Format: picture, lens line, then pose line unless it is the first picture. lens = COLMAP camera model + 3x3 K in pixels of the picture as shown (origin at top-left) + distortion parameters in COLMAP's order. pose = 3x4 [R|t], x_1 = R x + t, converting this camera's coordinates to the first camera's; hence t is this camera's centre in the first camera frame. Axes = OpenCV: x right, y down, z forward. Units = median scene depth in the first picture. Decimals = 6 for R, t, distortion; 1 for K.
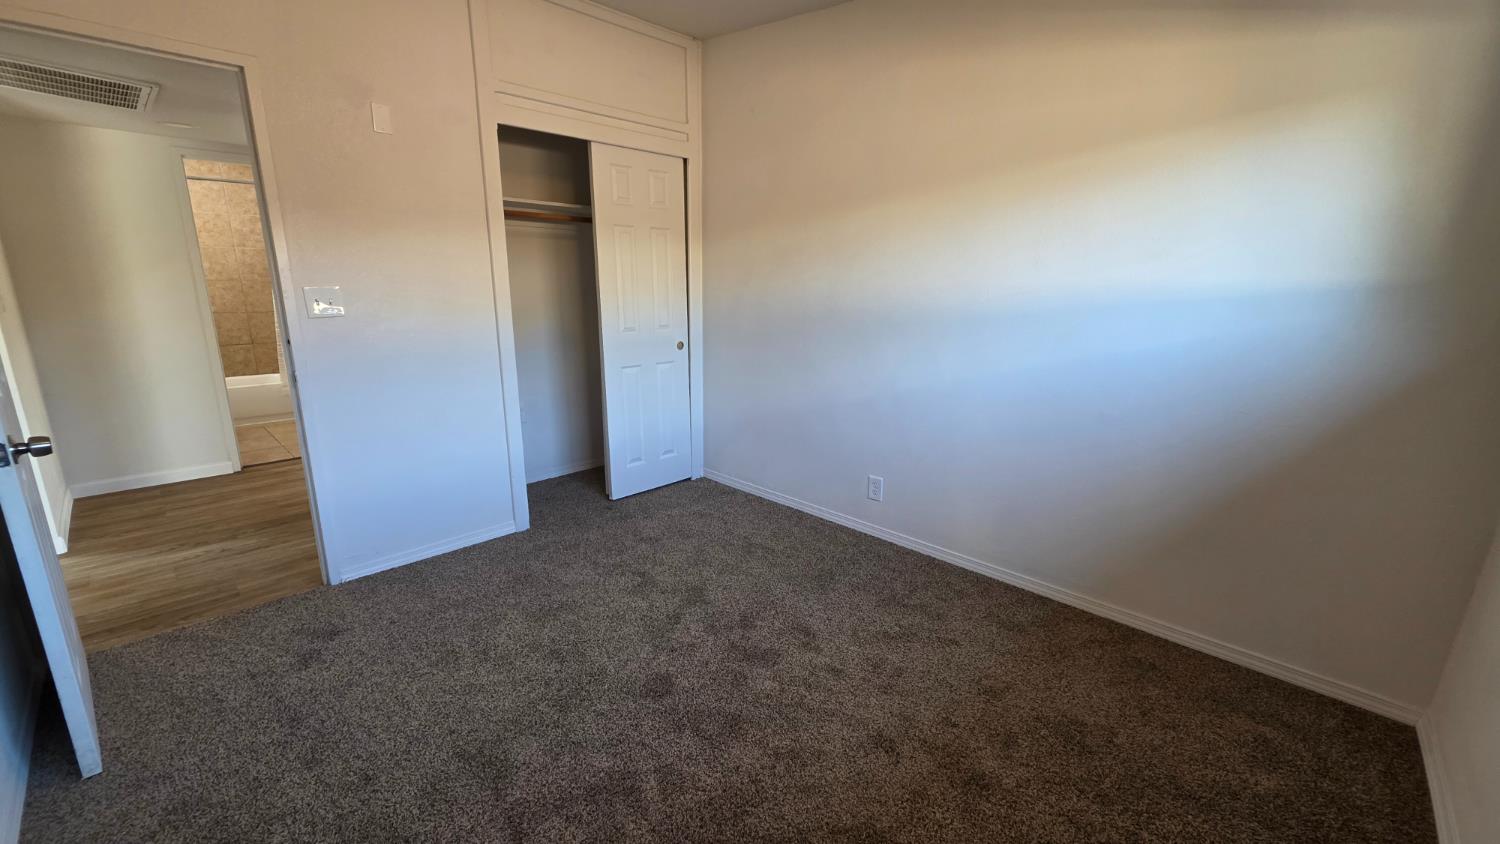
lens RADIAL K [[599.6, 0, 750.5], [0, 599.6, 423.6], [0, 0, 1]] dist [0.001967, -0.000069]
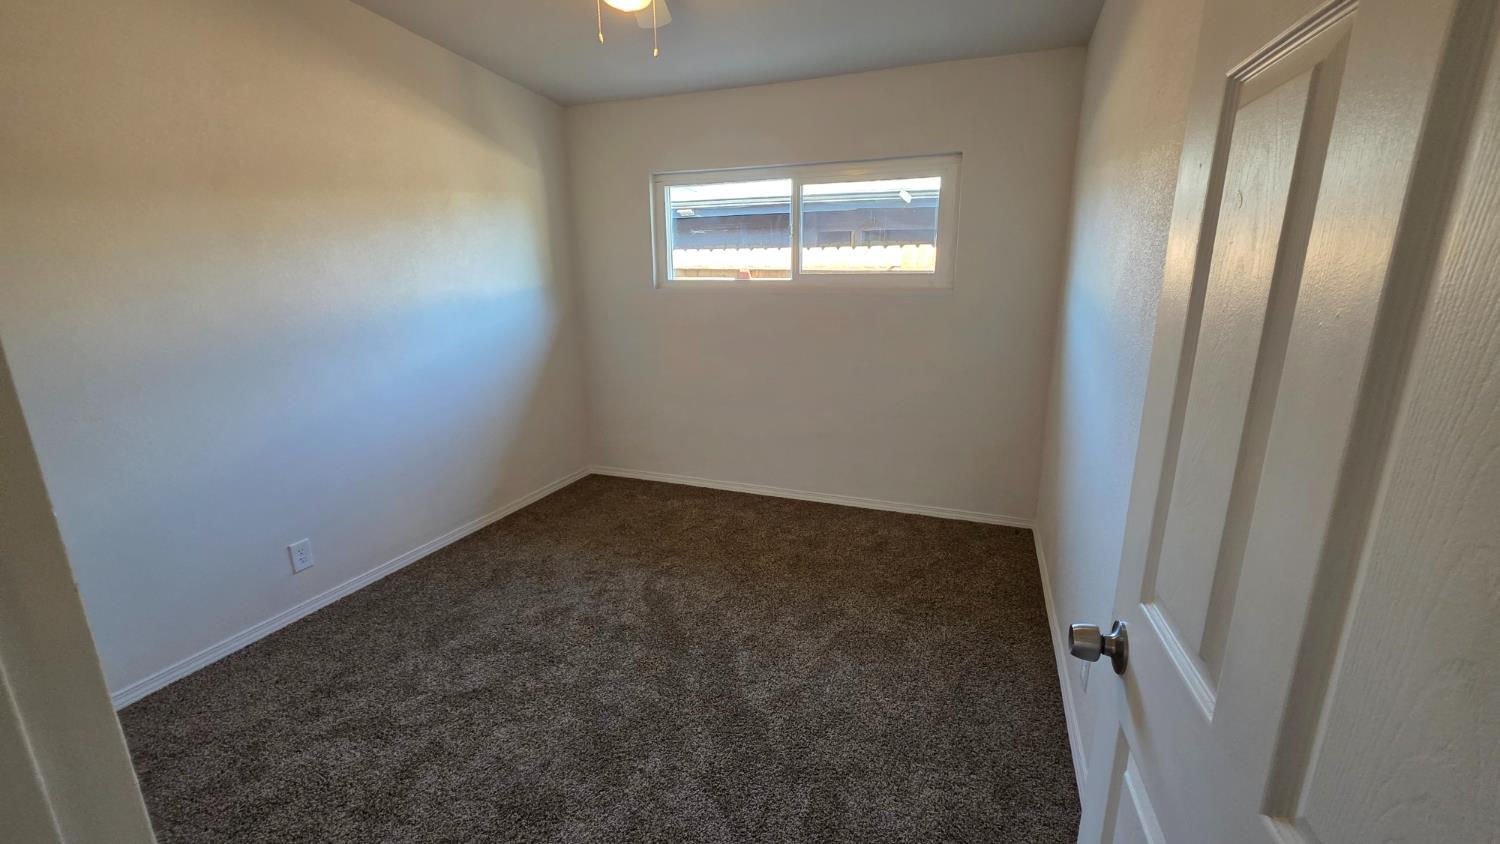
lens RADIAL K [[599.6, 0, 748.3], [0, 599.6, 421.0], [0, 0, 1]] dist [0.001967, -0.000069]
pose [[-0.387626, -0.225356, 0.893846, -0.809319], [0.222773, 0.918015, 0.328057, -0.216582], [-0.894494, 0.326288, -0.305643, 0.754603]]
